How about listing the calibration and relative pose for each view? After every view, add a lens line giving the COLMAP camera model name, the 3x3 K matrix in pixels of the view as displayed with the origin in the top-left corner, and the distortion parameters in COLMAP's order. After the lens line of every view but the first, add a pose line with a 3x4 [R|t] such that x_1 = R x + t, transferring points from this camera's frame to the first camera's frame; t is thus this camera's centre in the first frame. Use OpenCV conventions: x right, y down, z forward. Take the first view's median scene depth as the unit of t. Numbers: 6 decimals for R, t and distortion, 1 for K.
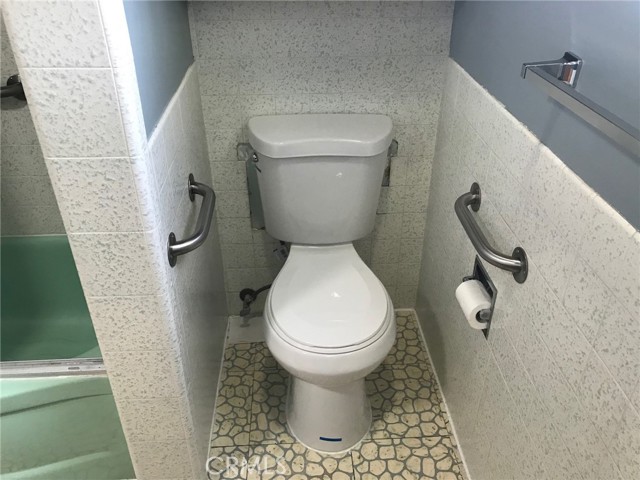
lens RADIAL K [[526.9, 0, 324.1], [0, 526.9, 242.5], [0, 0, 1]] dist [0.019560, -0.012268]
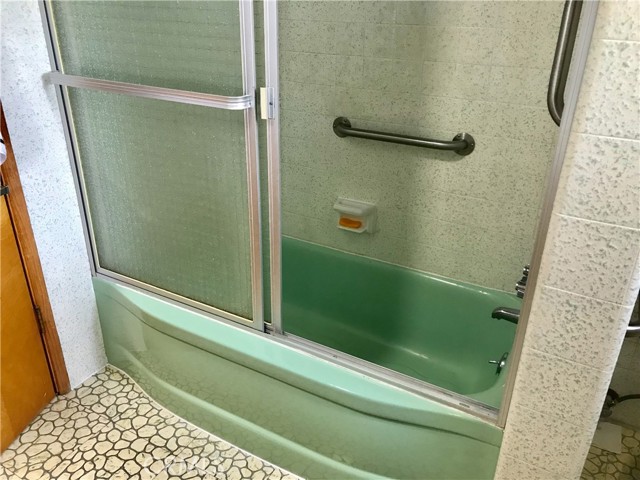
lens RADIAL K [[526.9, 0, 324.1], [0, 526.9, 242.5], [0, 0, 1]] dist [0.019560, -0.012268]
pose [[0.833230, 0.240426, -0.497919, -0.354520], [-0.301518, 0.952413, -0.044684, 0.082657], [0.463481, 0.187364, 0.866071, -0.133074]]
